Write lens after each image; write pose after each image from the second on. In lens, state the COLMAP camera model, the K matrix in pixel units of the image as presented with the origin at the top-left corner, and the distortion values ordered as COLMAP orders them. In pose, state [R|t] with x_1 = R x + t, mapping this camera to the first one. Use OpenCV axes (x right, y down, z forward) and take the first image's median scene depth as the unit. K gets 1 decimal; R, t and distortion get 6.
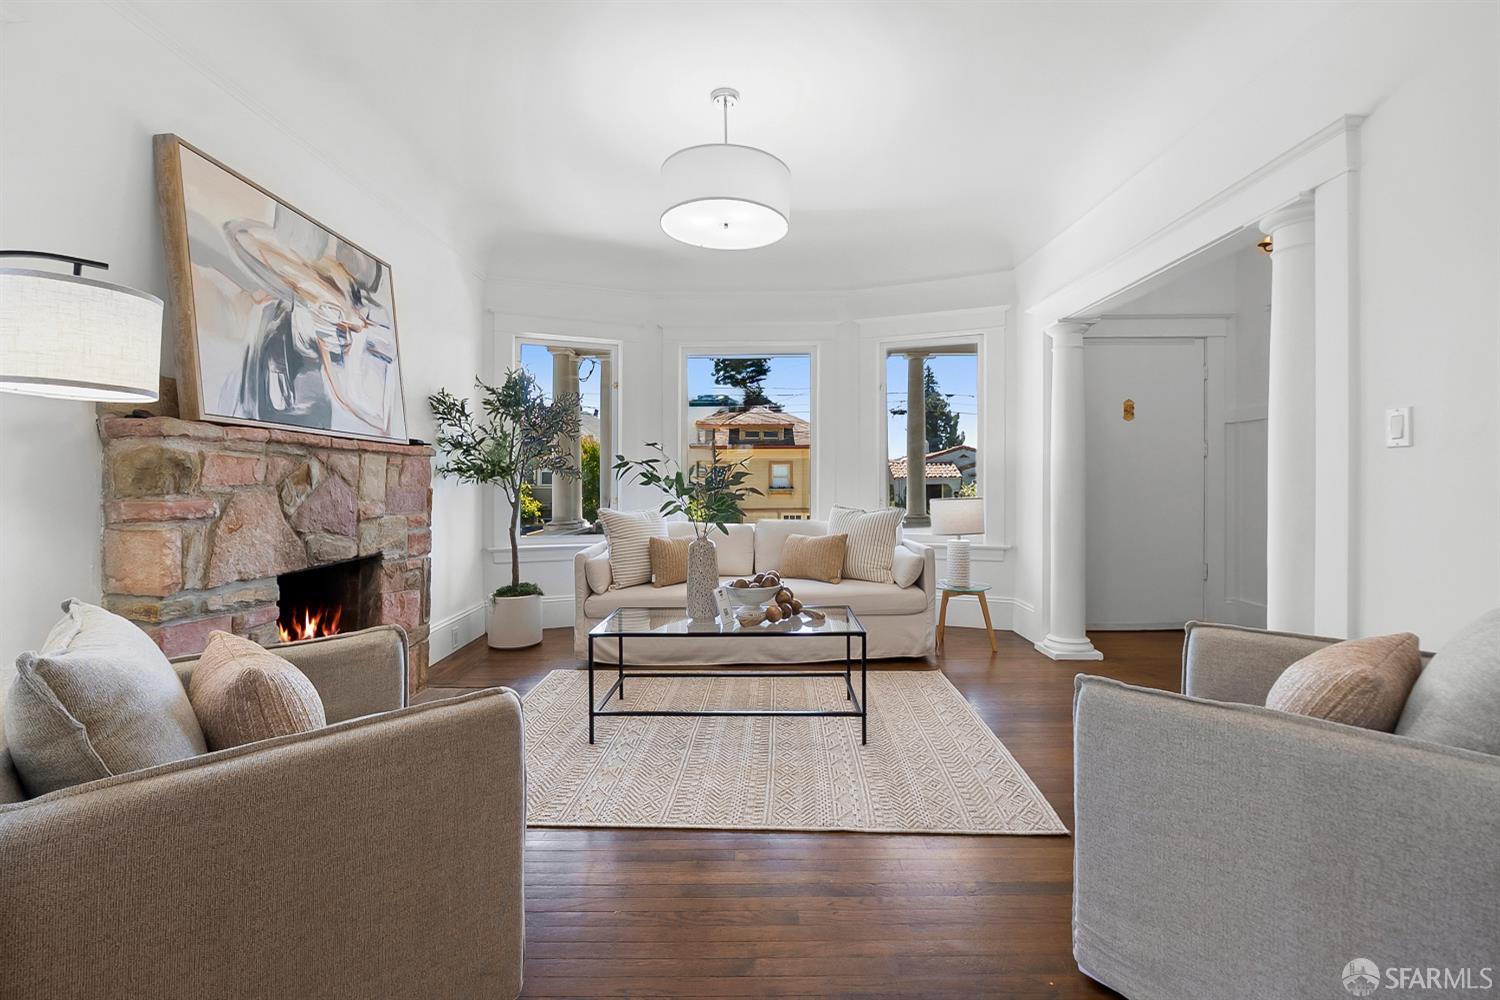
lens RADIAL K [[652.7, 0, 756.1], [0, 652.7, 464.3], [0, 0, 1]] dist [-0.002565, 0.000002]
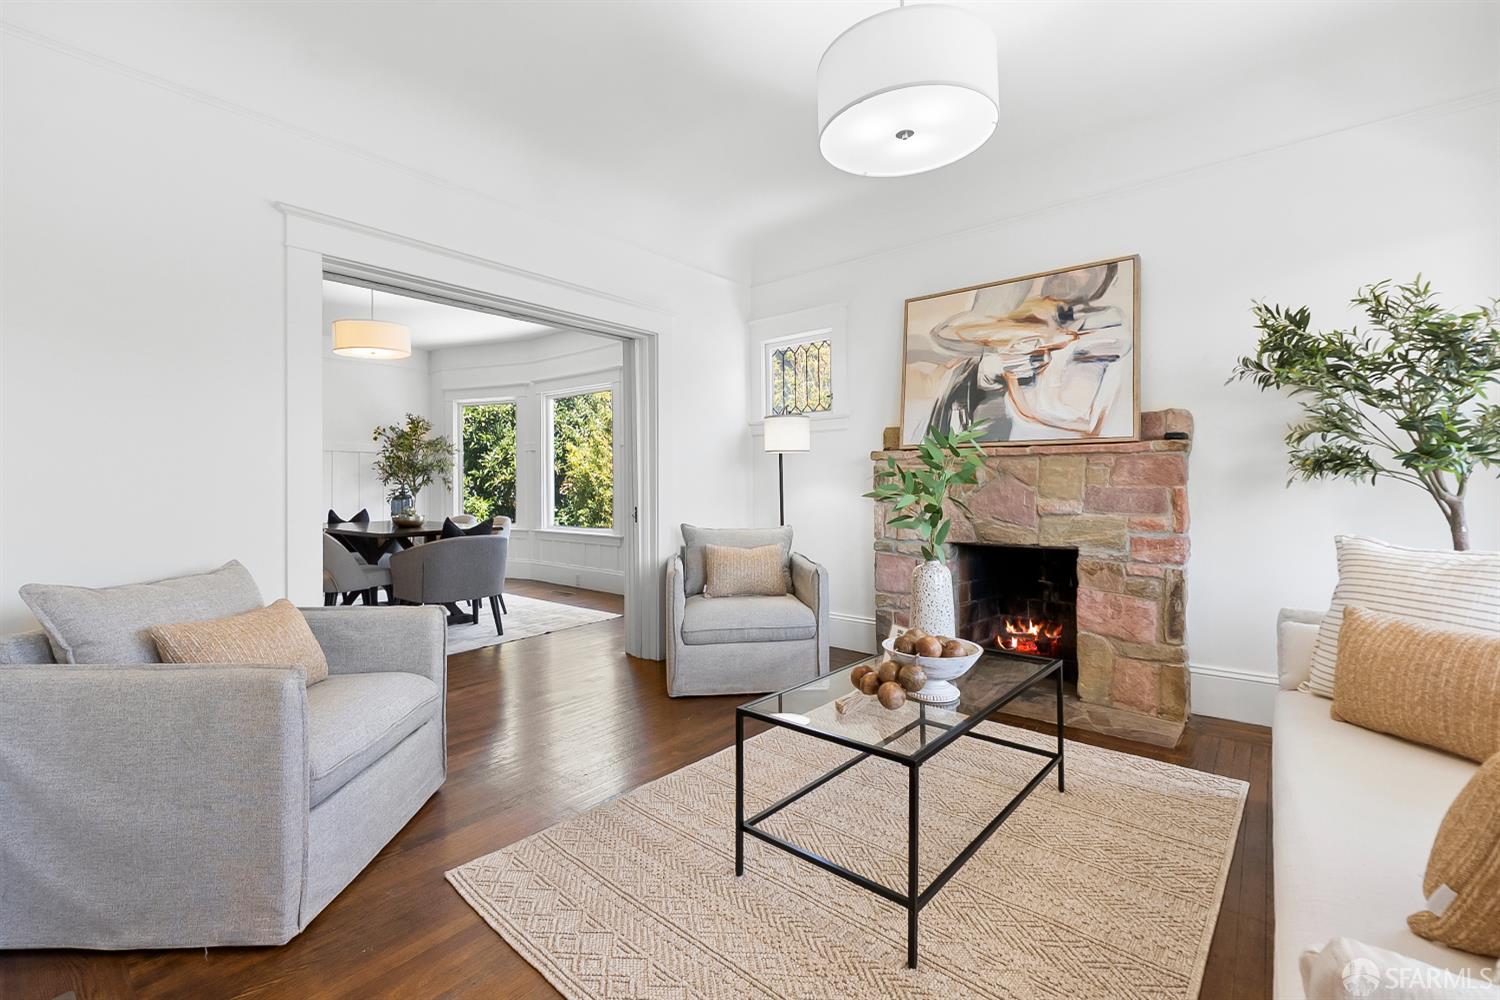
lens RADIAL K [[652.7, 0, 749.3], [0, 652.7, 495.6], [0, 0, 1]] dist [-0.002565, 0.000002]
pose [[-0.660600, 0.005944, -0.750714, 0.584557], [0.016428, 0.999844, -0.006539, 0.049131], [0.750558, -0.016652, -0.660595, 1.317182]]
